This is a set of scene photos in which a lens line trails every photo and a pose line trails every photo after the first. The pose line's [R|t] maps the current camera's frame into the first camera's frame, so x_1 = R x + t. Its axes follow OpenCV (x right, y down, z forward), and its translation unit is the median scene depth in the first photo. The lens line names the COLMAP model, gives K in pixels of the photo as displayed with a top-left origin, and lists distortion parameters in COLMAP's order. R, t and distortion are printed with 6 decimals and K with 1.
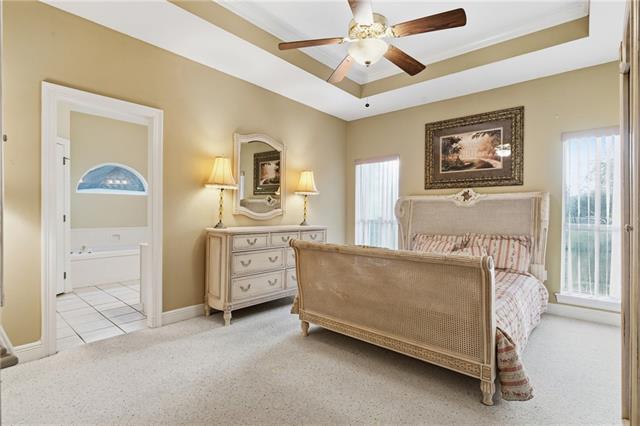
lens RADIAL K [[307.5, 0, 320.0], [0, 307.5, 213.0], [0, 0, 1]] dist [-0.002327, -0.000239]
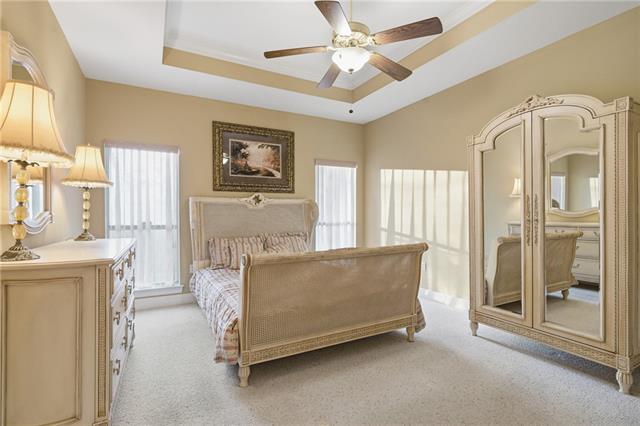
lens RADIAL K [[307.5, 0, 317.6], [0, 307.5, 217.1], [0, 0, 1]] dist [-0.001200, -0.000523]
pose [[0.354031, -0.016243, 0.935093, -0.480161], [0.010542, 0.999855, 0.013376, -0.006117], [-0.935174, 0.005122, 0.354151, 0.418307]]
